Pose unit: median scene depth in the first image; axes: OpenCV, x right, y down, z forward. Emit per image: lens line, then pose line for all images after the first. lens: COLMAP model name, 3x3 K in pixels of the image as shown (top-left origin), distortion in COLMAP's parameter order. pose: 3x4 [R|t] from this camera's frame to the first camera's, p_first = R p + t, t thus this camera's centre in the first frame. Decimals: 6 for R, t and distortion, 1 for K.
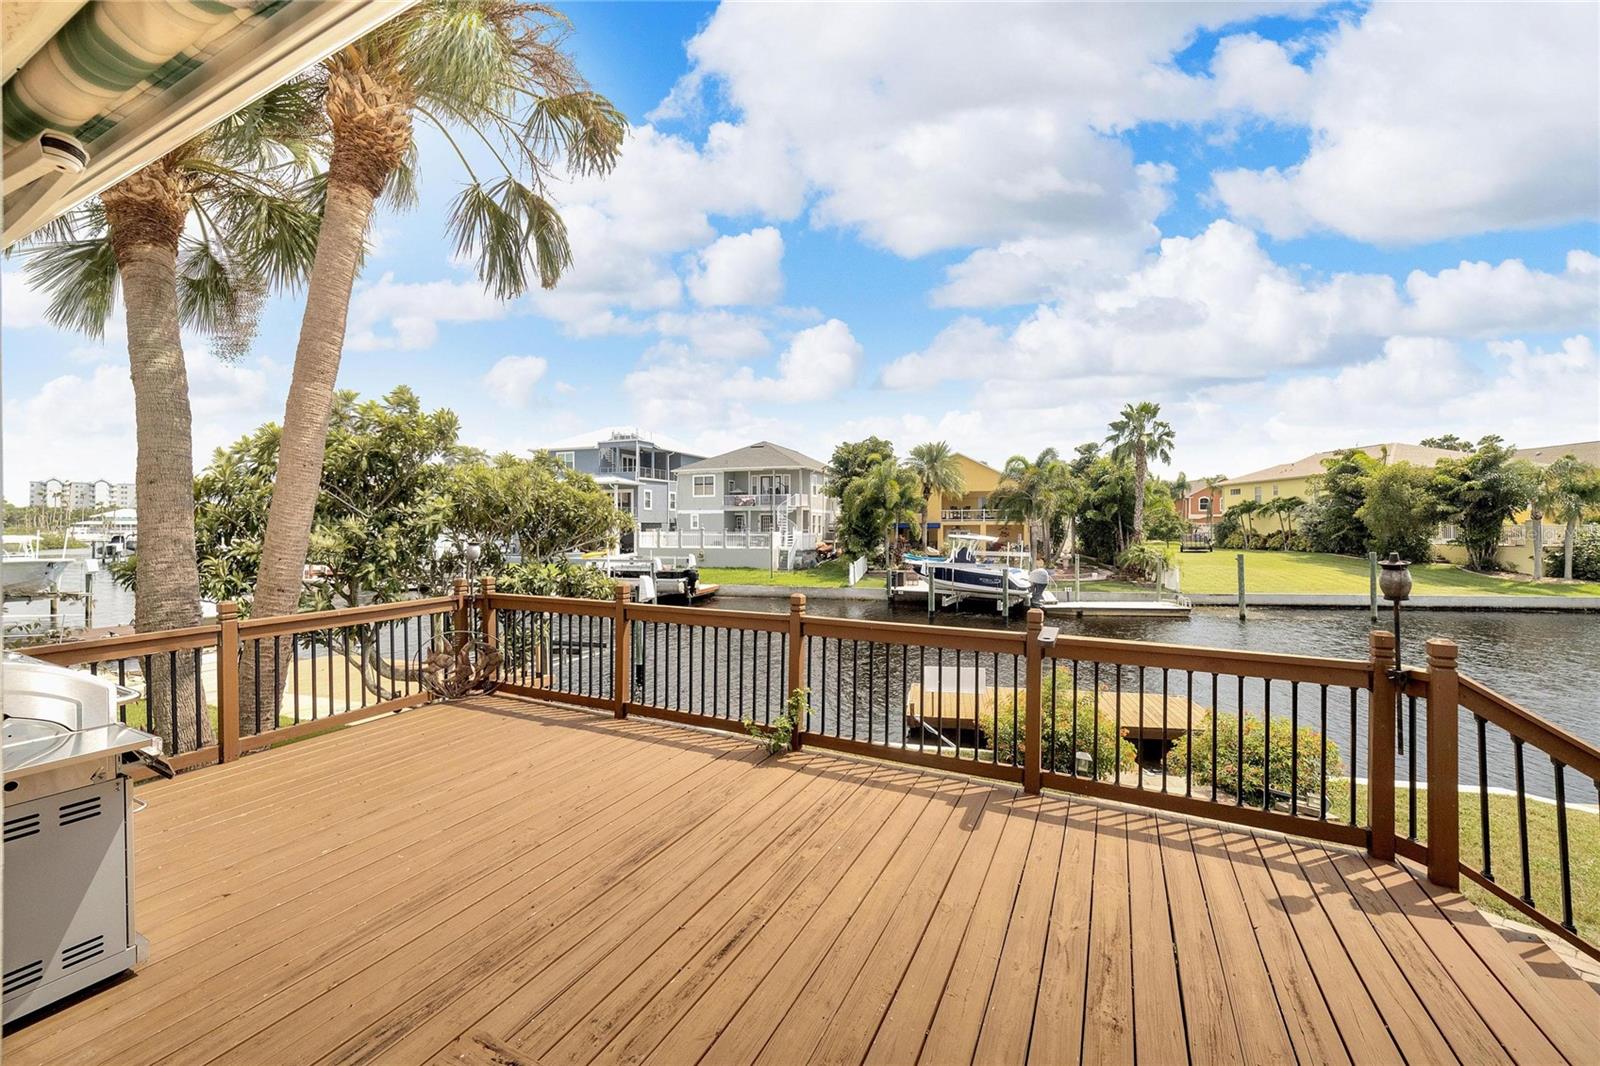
lens RADIAL K [[630.3, 0, 826.4], [0, 630.3, 523.5], [0, 0, 1]] dist [-0.002230, 0.002375]
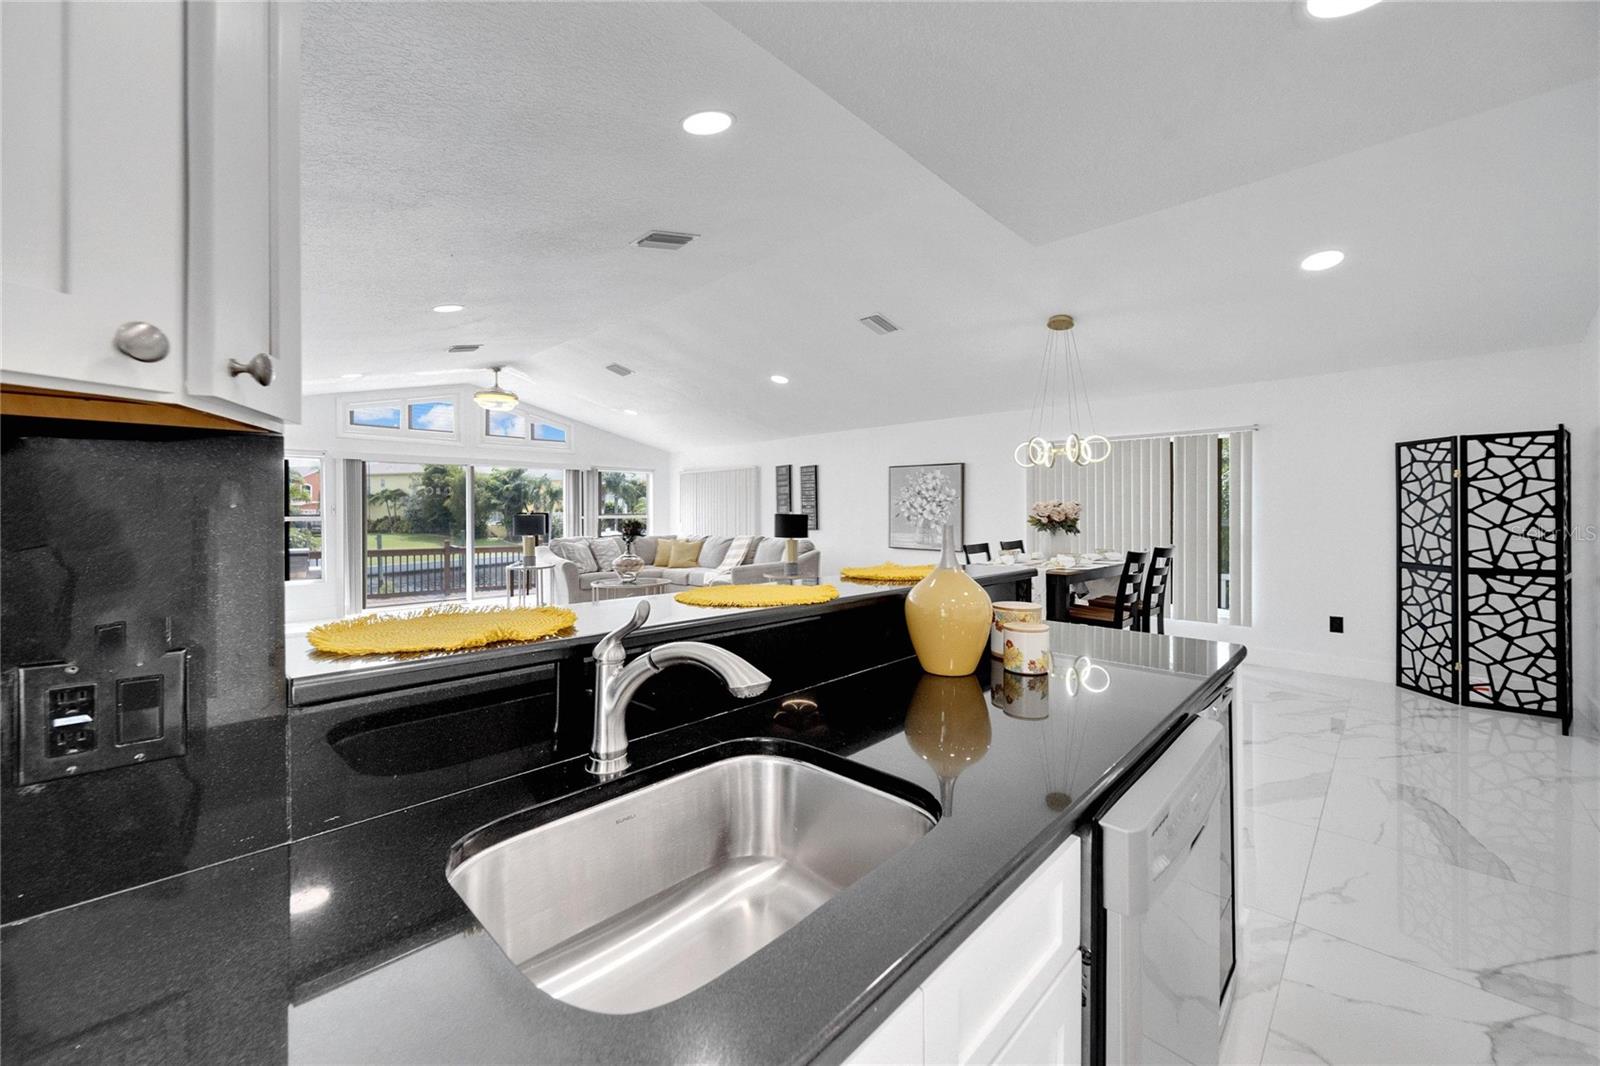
lens RADIAL K [[606.6, 0, 792.9], [0, 606.6, 502.2], [0, 0, 1]] dist [-0.001904, 0.000878]
pose [[0.316015, 0.012270, 0.948675, -0.156809], [-0.002163, 0.999923, -0.012212, -0.003659], [-0.948752, 0.001808, 0.316017, -0.129929]]
